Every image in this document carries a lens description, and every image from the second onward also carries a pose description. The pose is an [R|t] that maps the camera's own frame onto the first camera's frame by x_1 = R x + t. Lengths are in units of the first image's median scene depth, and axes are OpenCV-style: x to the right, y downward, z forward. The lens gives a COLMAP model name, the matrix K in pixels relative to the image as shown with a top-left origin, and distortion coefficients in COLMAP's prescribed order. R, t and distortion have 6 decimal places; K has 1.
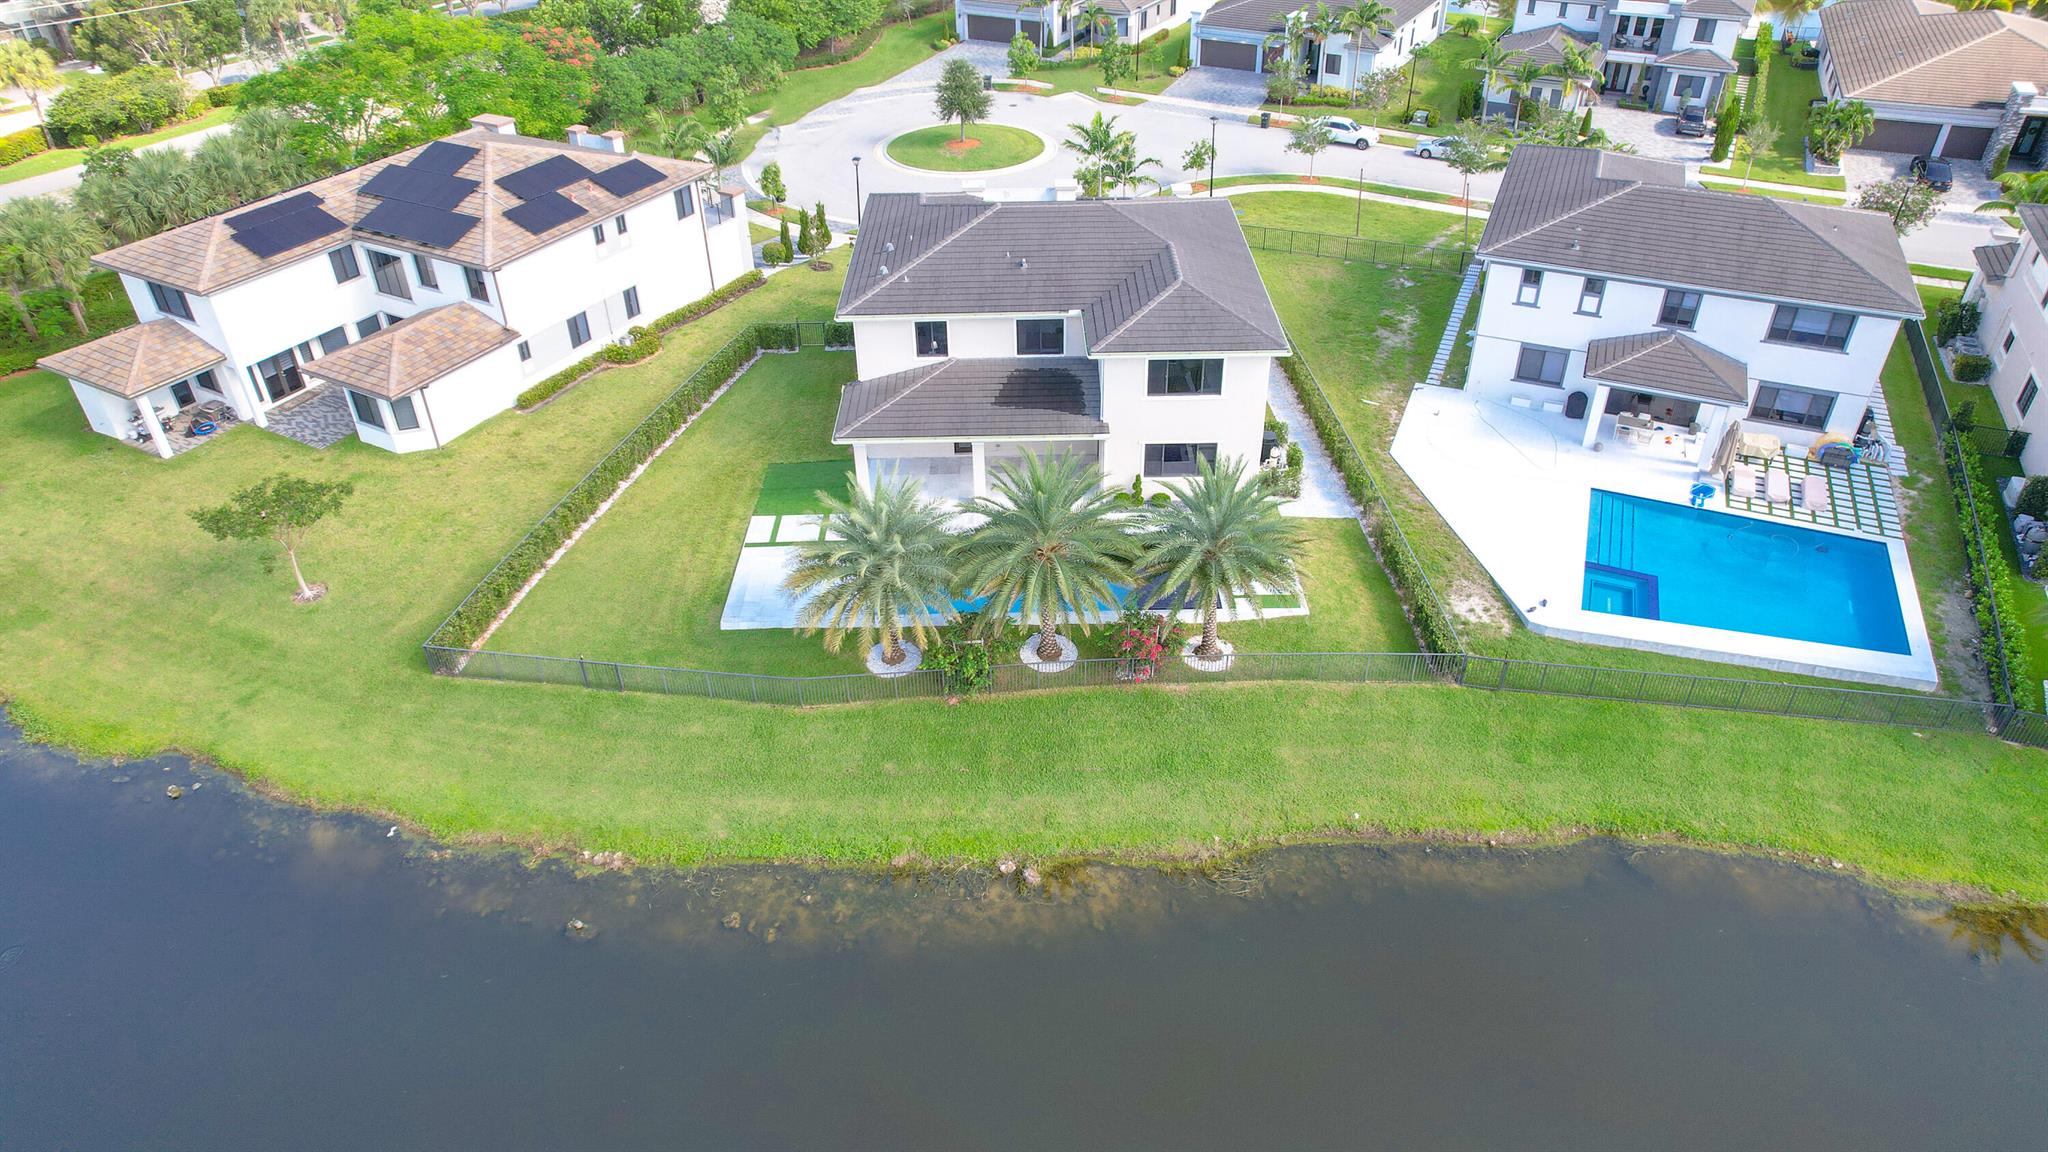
lens RADIAL K [[1308.6, 0, 1027.8], [0, 1308.6, 571.9], [0, 0, 1]] dist [-0.079695, 0.068224]
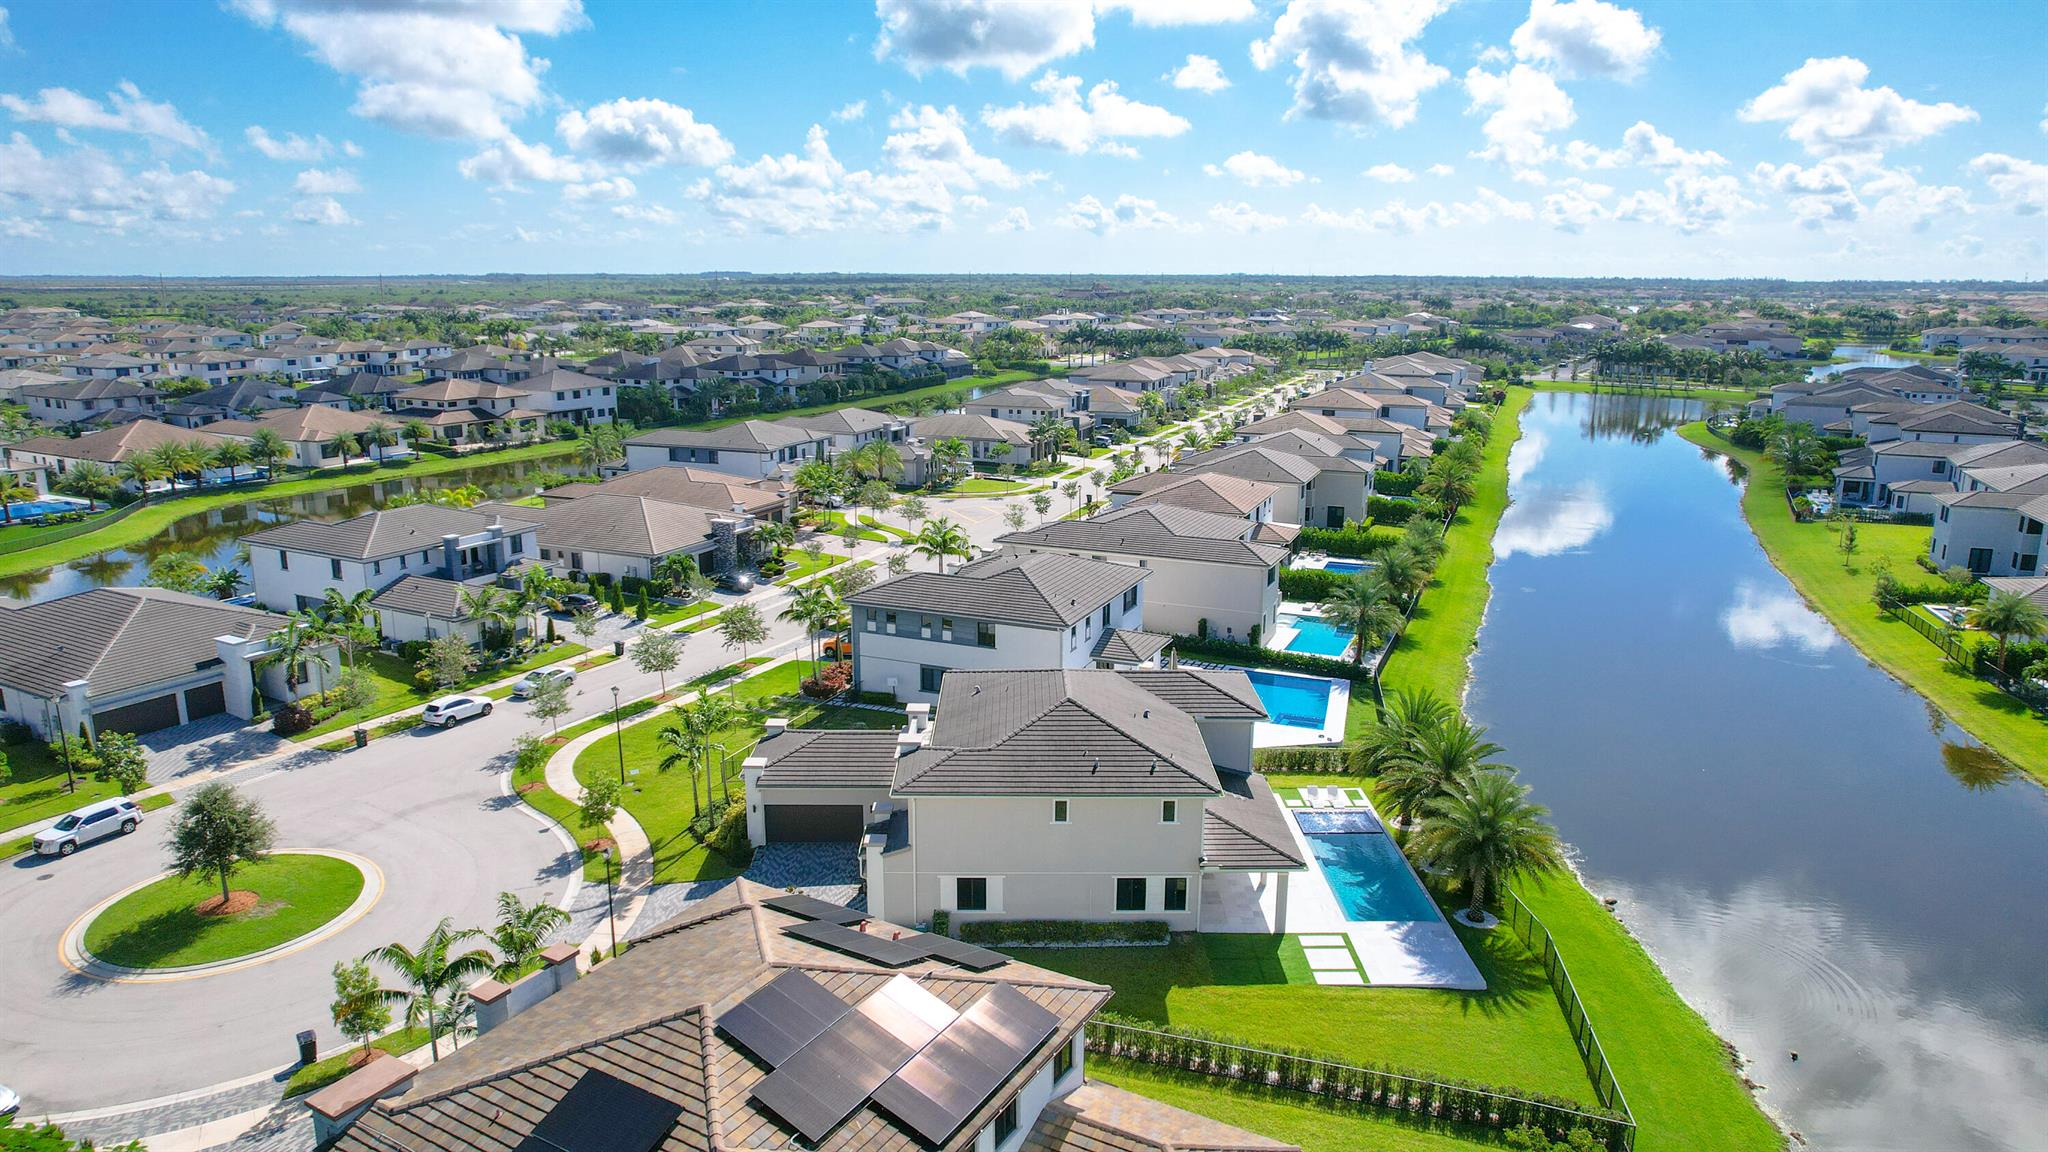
lens RADIAL K [[1308.6, 0, 1027.8], [0, 1308.6, 571.9], [0, 0, 1]] dist [-0.079695, 0.068224]
pose [[0.002469, -0.207493, 0.978233, -0.997828], [0.571956, 0.802724, 0.168822, -0.529494], [-0.820281, 0.559089, 0.120659, 0.770893]]
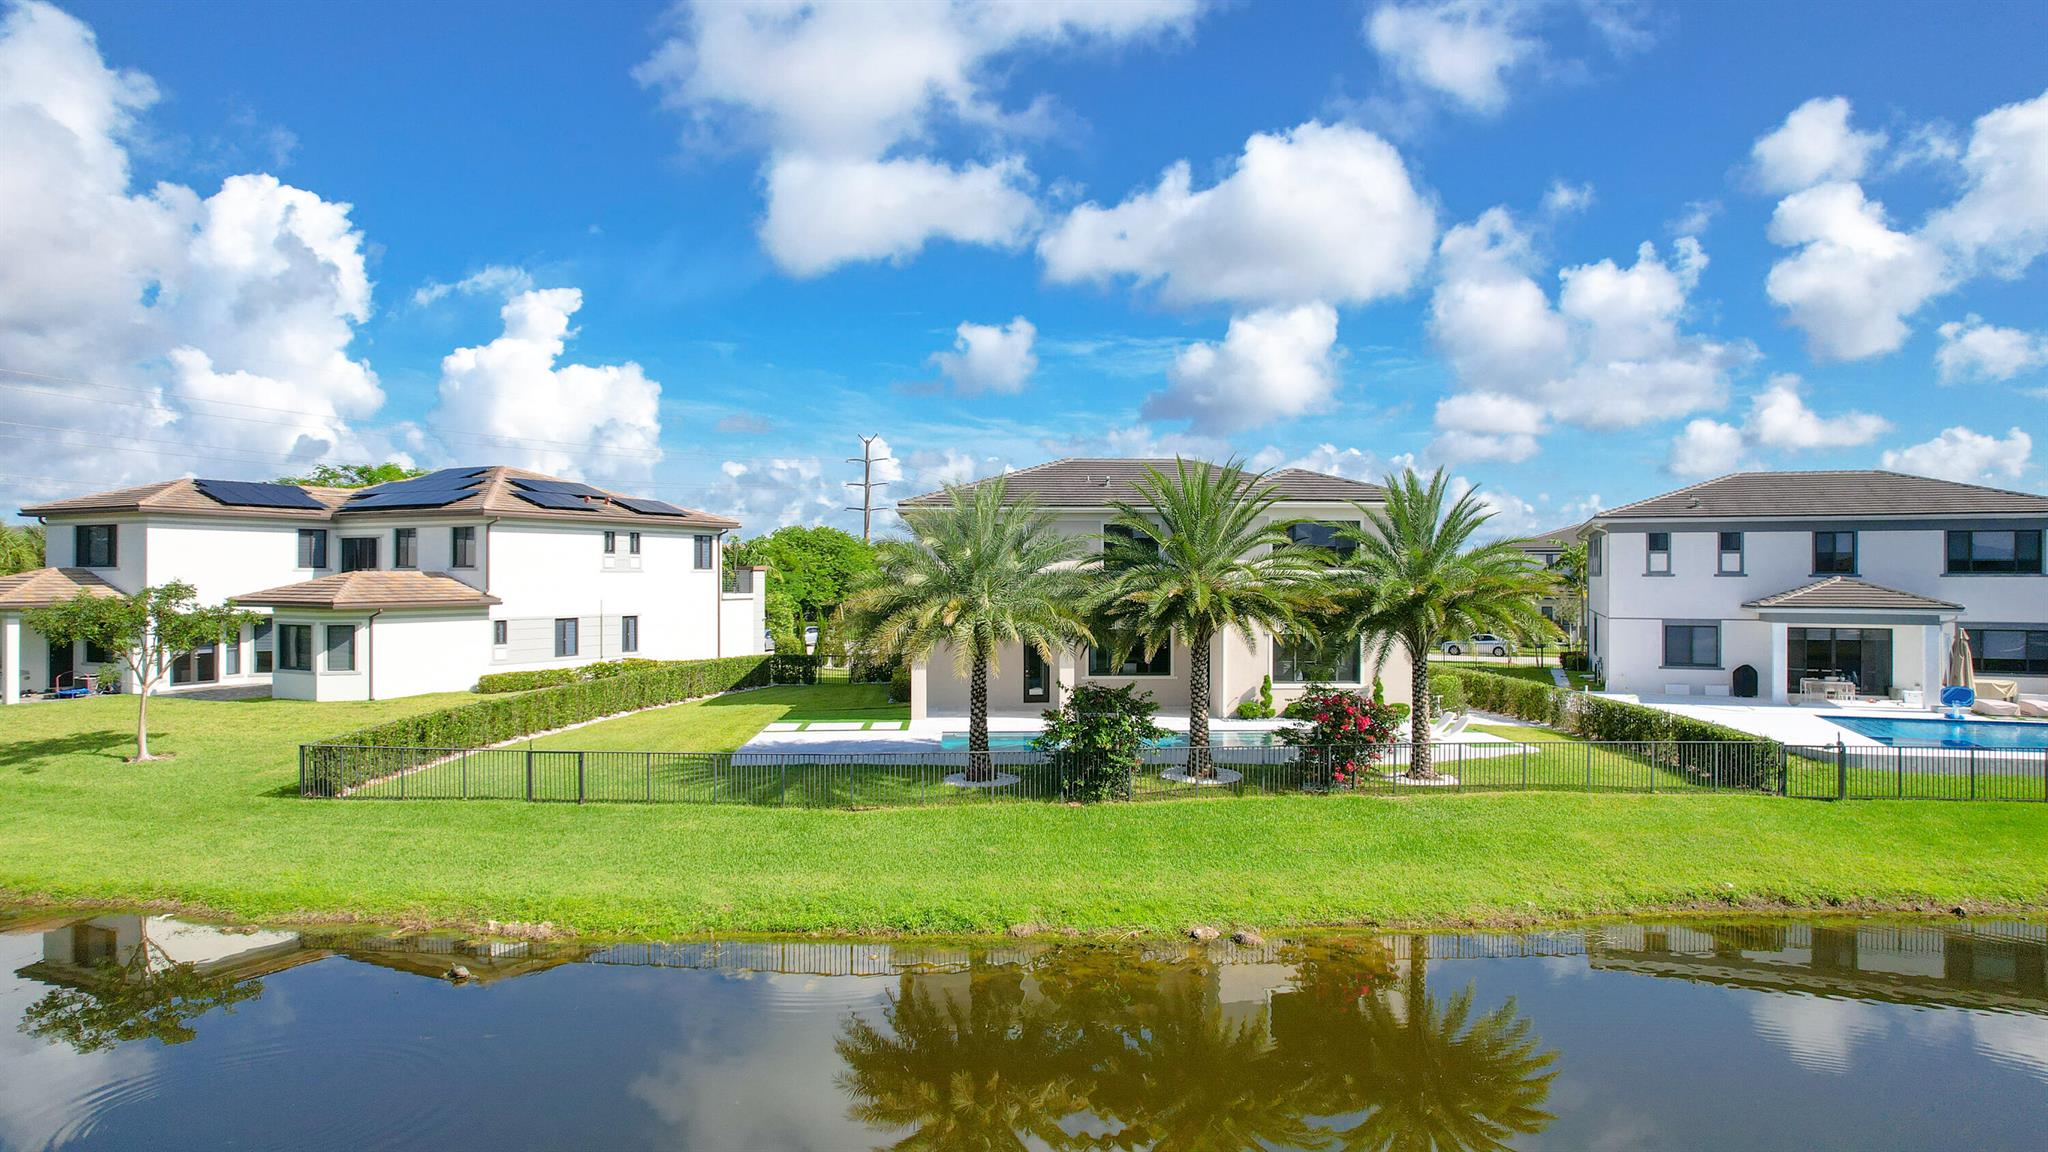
lens RADIAL K [[1308.6, 0, 1027.8], [0, 1308.6, 571.9], [0, 0, 1]] dist [-0.079695, 0.068224]
pose [[0.999023, 0.017200, 0.040702, -0.081653], [0.009422, 0.817024, -0.576527, 0.285833], [-0.043170, 0.576347, 0.816064, 0.275642]]
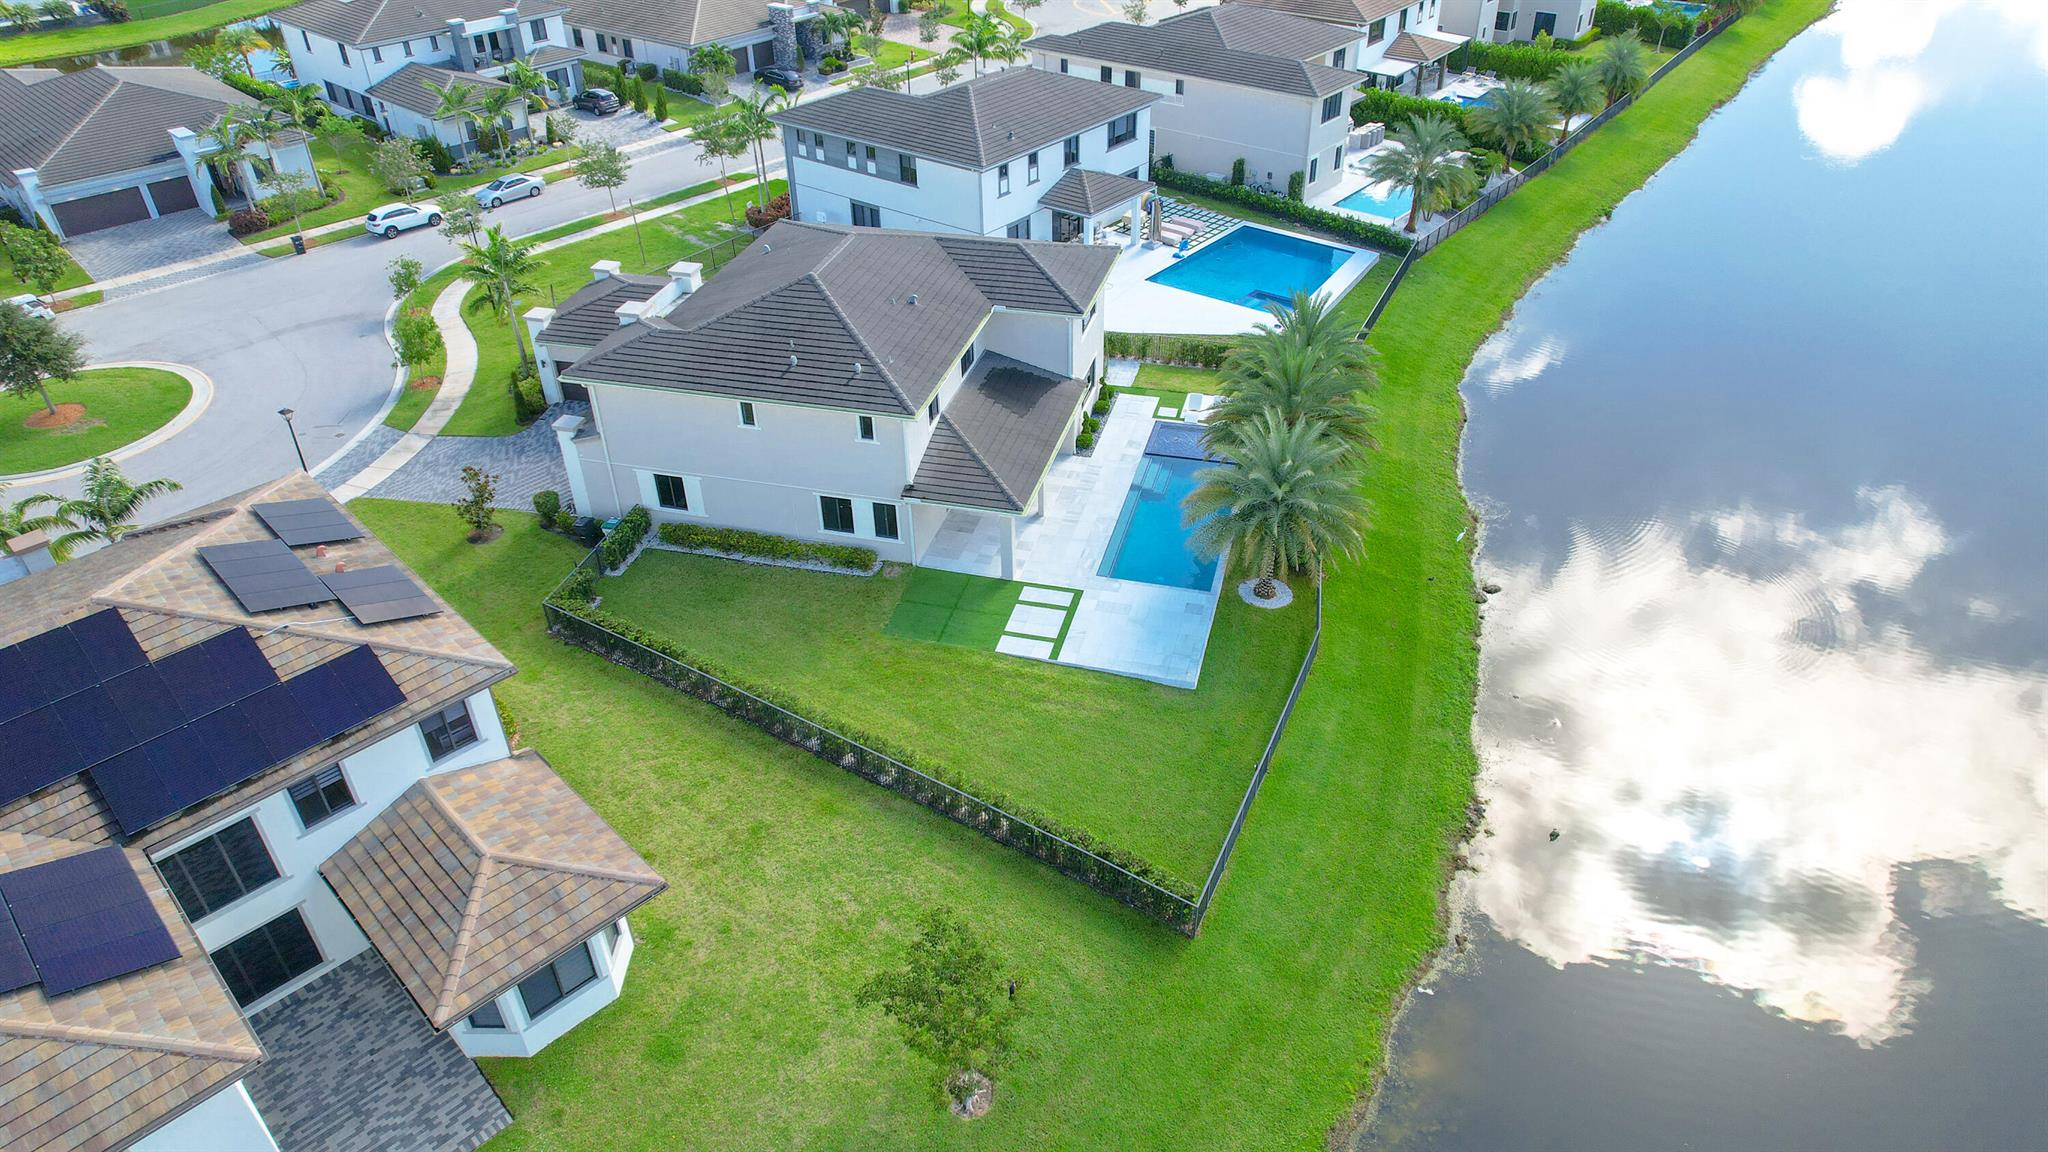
lens RADIAL K [[1308.6, 0, 1027.8], [0, 1308.6, 571.9], [0, 0, 1]] dist [-0.079695, 0.068224]
pose [[0.264727, -0.541234, 0.798114, -0.761176], [0.563343, 0.758529, 0.327534, -0.310869], [-0.782665, 0.362904, 0.505703, 0.456593]]
